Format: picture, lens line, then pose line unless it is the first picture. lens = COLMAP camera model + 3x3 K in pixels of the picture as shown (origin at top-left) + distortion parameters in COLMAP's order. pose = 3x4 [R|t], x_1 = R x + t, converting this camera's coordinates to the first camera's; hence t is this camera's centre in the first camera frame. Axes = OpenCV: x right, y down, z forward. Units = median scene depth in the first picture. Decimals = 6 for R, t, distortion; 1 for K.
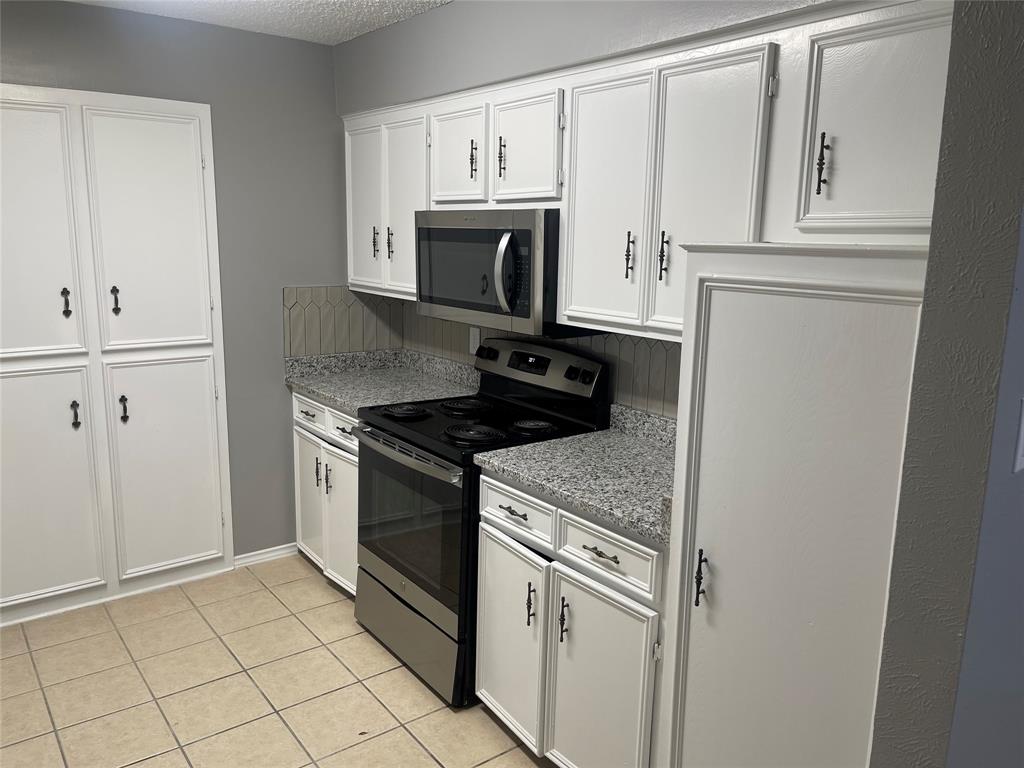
lens RADIAL K [[783.1, 0, 513.3], [0, 783.1, 381.3], [0, 0, 1]] dist [0.040618, -0.071607]
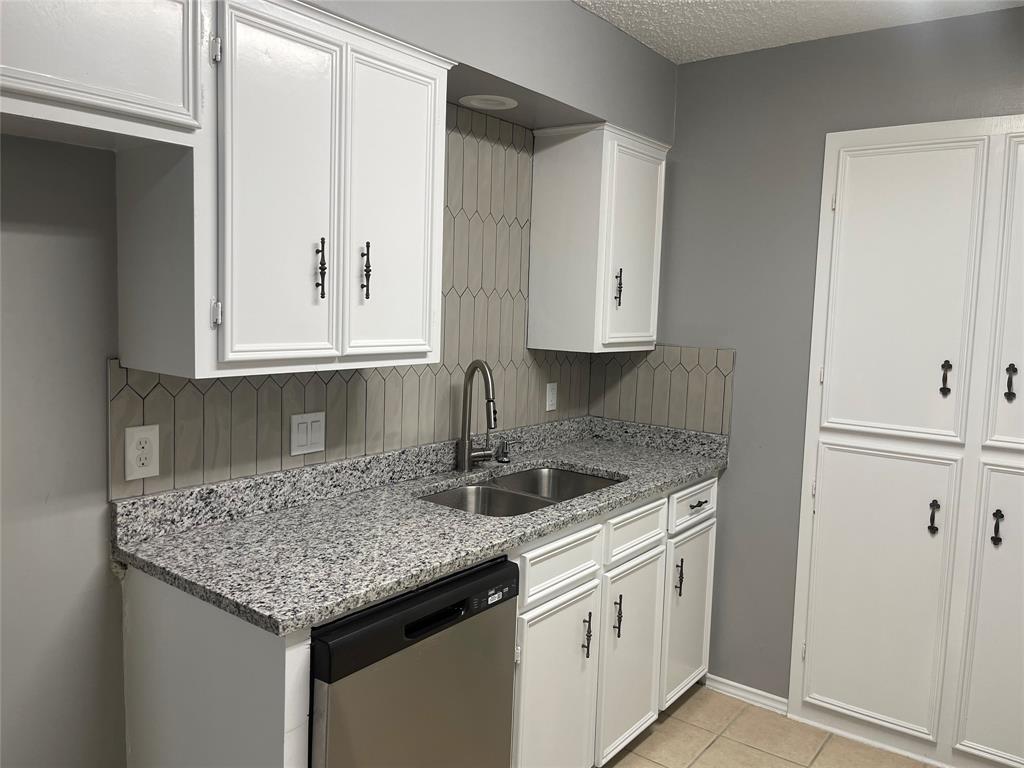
lens RADIAL K [[783.1, 0, 515.7], [0, 783.1, 376.4], [0, 0, 1]] dist [0.040618, -0.071607]
pose [[0.268670, 0.082589, -0.959685, 0.086824], [-0.213010, 0.976745, 0.024423, -0.026347], [0.939384, 0.197861, 0.280014, 0.344547]]
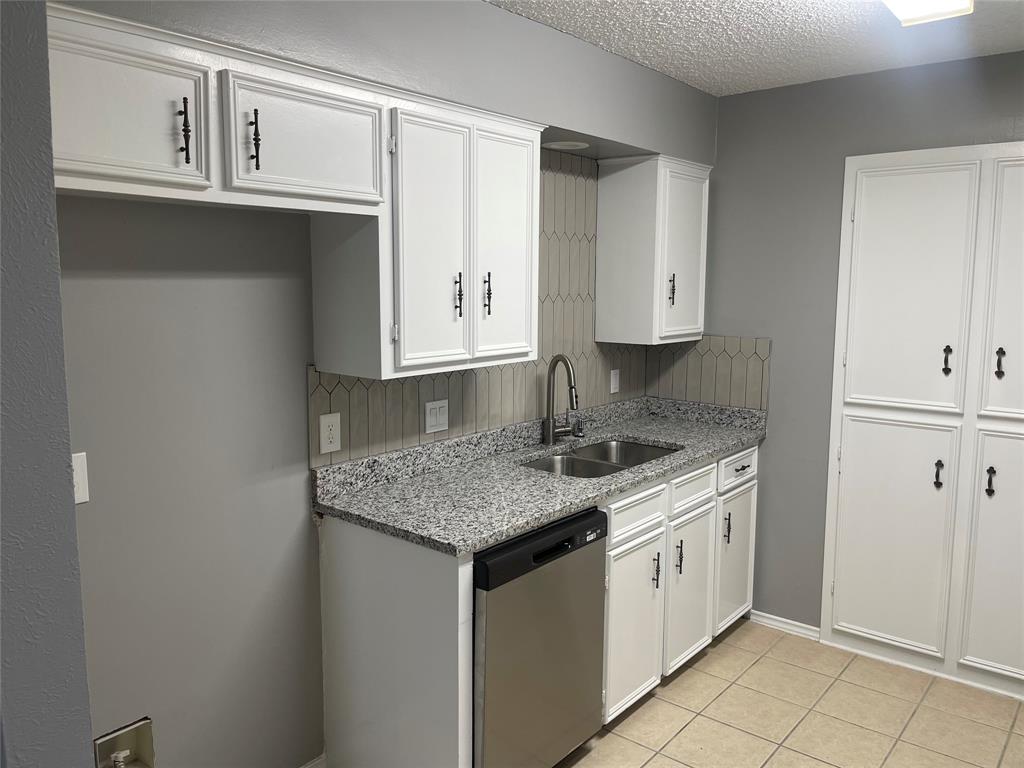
lens RADIAL K [[783.1, 0, 511.2], [0, 783.1, 376.9], [0, 0, 1]] dist [0.040618, -0.071607]
pose [[0.225917, 0.104984, -0.968473, 0.255756], [-0.187471, 0.980278, 0.062532, -0.037303], [0.955937, 0.167434, 0.241143, 0.235436]]
